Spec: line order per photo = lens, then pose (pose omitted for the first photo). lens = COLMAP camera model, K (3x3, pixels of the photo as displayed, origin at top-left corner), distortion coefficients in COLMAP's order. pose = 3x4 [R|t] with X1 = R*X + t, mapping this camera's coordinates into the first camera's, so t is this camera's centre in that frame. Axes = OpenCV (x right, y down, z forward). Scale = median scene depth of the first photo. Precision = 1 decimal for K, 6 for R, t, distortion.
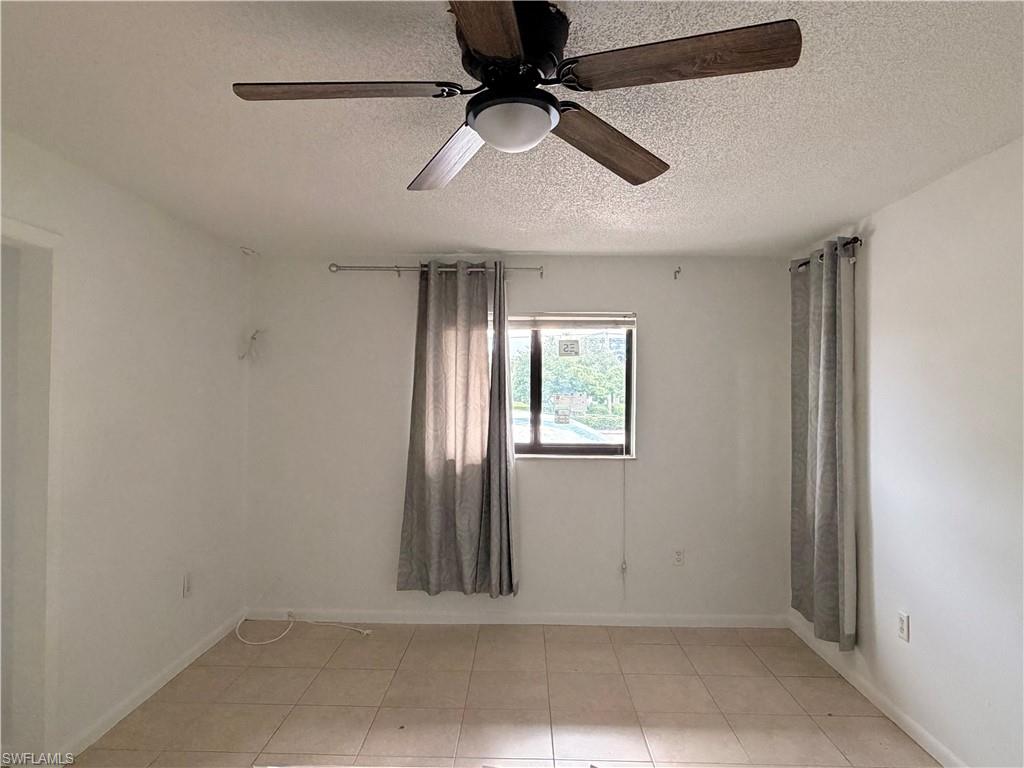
lens RADIAL K [[626.4, 0, 512.0], [0, 626.4, 384.0], [0, 0, 1]] dist [-0.012635, -0.000512]
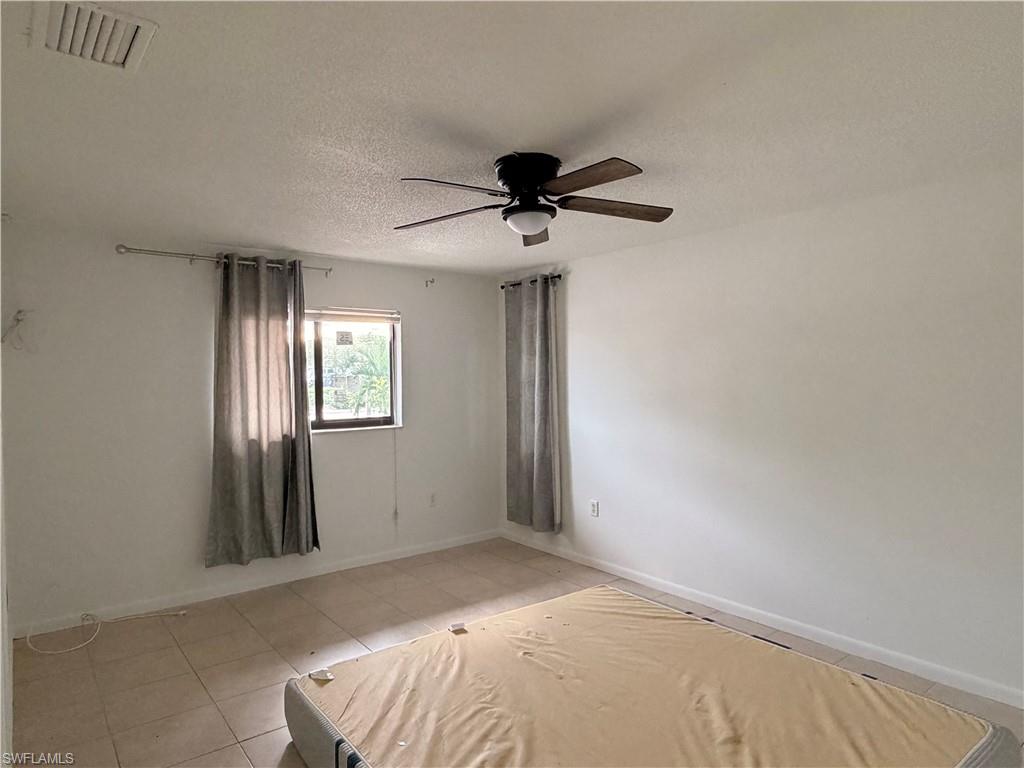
lens RADIAL K [[626.4, 0, 512.0], [0, 626.4, 384.0], [0, 0, 1]] dist [-0.012635, -0.000512]
pose [[0.767912, -0.024862, 0.640073, -0.449092], [0.005614, 0.999469, 0.032087, -0.007070], [-0.640531, -0.021046, 0.767644, -0.117977]]
